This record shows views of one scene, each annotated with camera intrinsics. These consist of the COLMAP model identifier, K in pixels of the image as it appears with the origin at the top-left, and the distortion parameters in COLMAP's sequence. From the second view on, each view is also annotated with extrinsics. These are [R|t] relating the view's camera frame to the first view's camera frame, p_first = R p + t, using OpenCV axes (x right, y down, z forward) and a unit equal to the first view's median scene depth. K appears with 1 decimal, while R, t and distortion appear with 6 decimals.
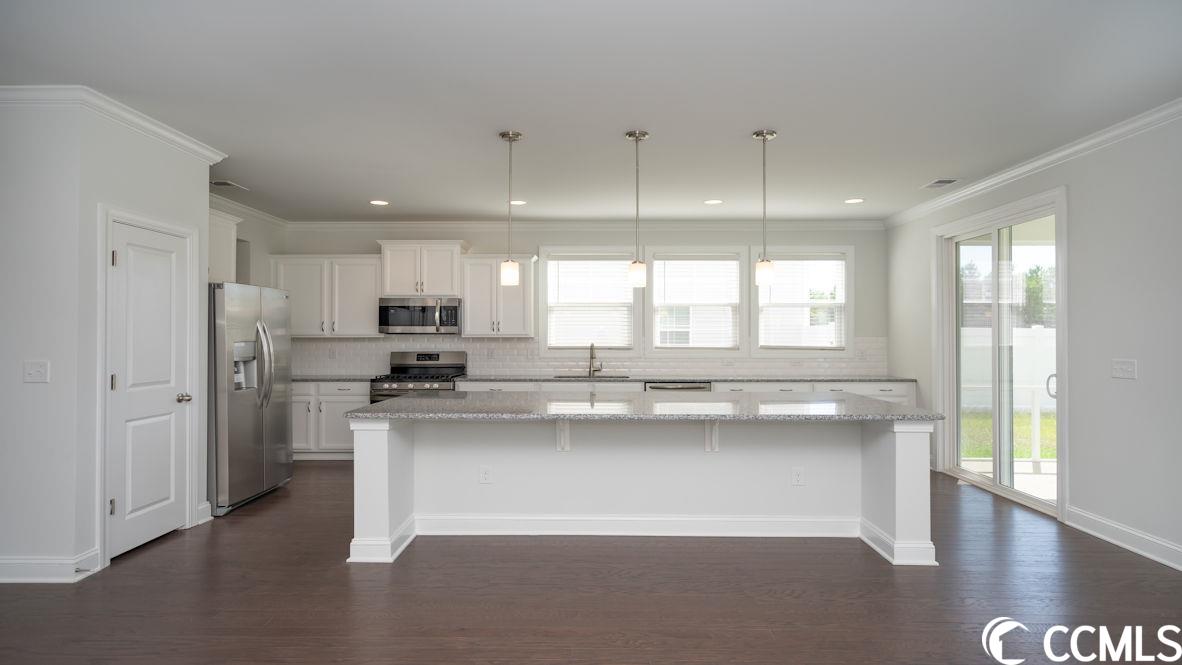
lens RADIAL K [[659.7, 0, 585.5], [0, 659.7, 330.2], [0, 0, 1]] dist [0.000698, -0.000566]
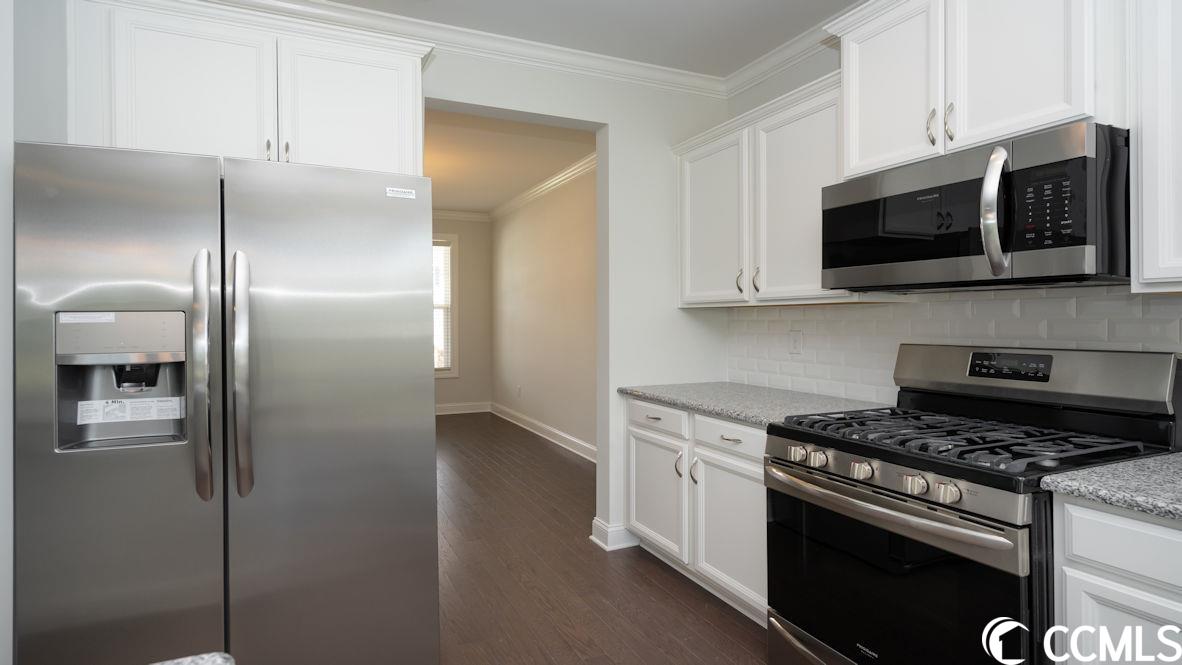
lens RADIAL K [[610.1, 0, 601.4], [0, 610.1, 323.0], [0, 0, 1]] dist [0.005844, 0.001667]
pose [[0.434415, 0.000558, -0.900713, -0.074889], [0.013512, 0.999883, 0.007136, 0.017319], [0.900611, -0.015270, 0.434357, 0.744717]]
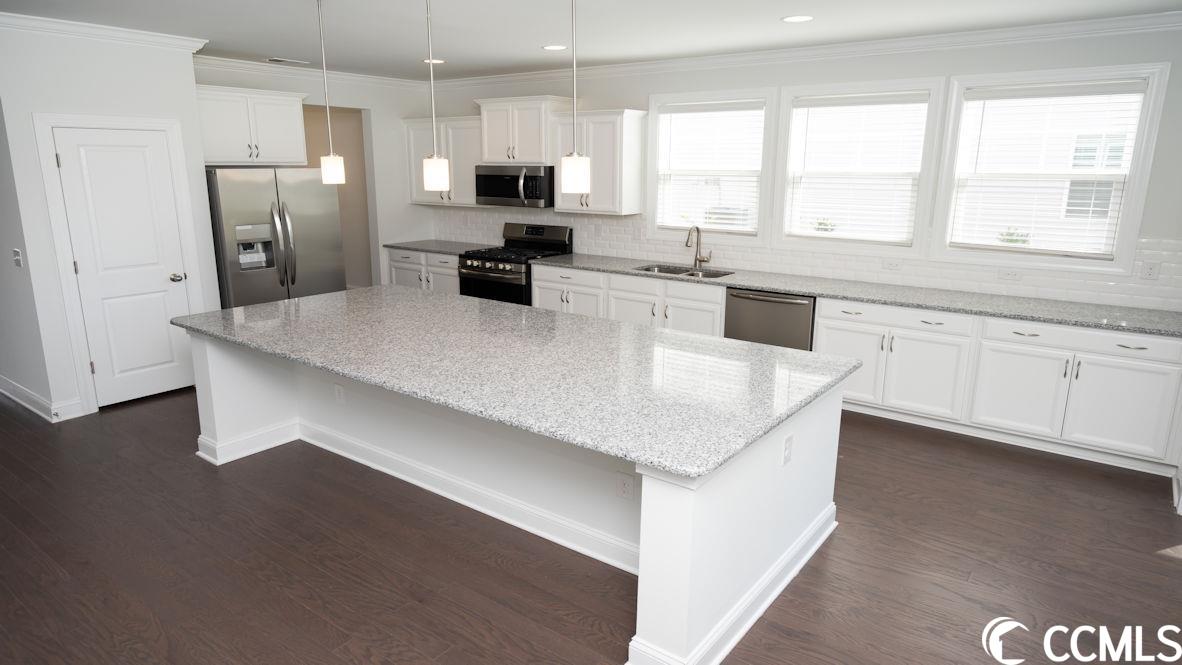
lens RADIAL K [[716.4, 0, 596.3], [0, 716.4, 312.7], [0, 0, 1]] dist [0.004711, -0.001374]
pose [[0.809123, 0.123924, -0.574424, 0.415789], [0.001516, 0.977067, 0.212925, -0.060002], [0.587637, -0.173153, 0.790380, 0.269689]]
